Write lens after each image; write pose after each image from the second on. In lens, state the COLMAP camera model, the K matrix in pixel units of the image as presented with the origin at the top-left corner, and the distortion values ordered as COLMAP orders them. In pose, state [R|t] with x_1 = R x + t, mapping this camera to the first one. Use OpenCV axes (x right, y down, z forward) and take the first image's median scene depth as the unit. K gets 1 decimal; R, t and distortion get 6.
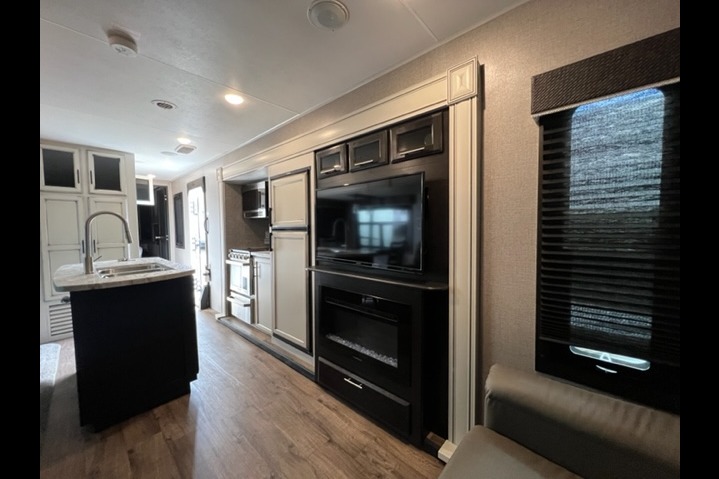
lens RADIAL K [[256.3, 0, 361.1], [0, 256.3, 234.6], [0, 0, 1]] dist [-0.000202, 0.000108]
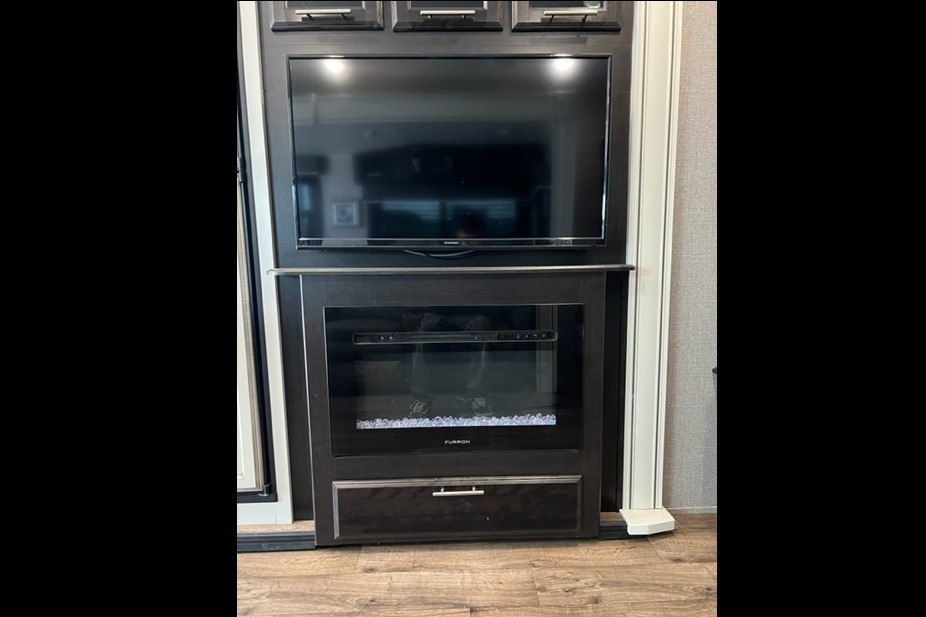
lens RADIAL K [[499.6, 0, 467.1], [0, 499.6, 309.6], [0, 0, 1]] dist [0.007505, 0.000377]
pose [[0.719515, -0.085740, 0.689164, -0.662167], [0.025383, 0.994933, 0.097281, 0.159931], [-0.694013, -0.052503, 0.718045, 0.355848]]
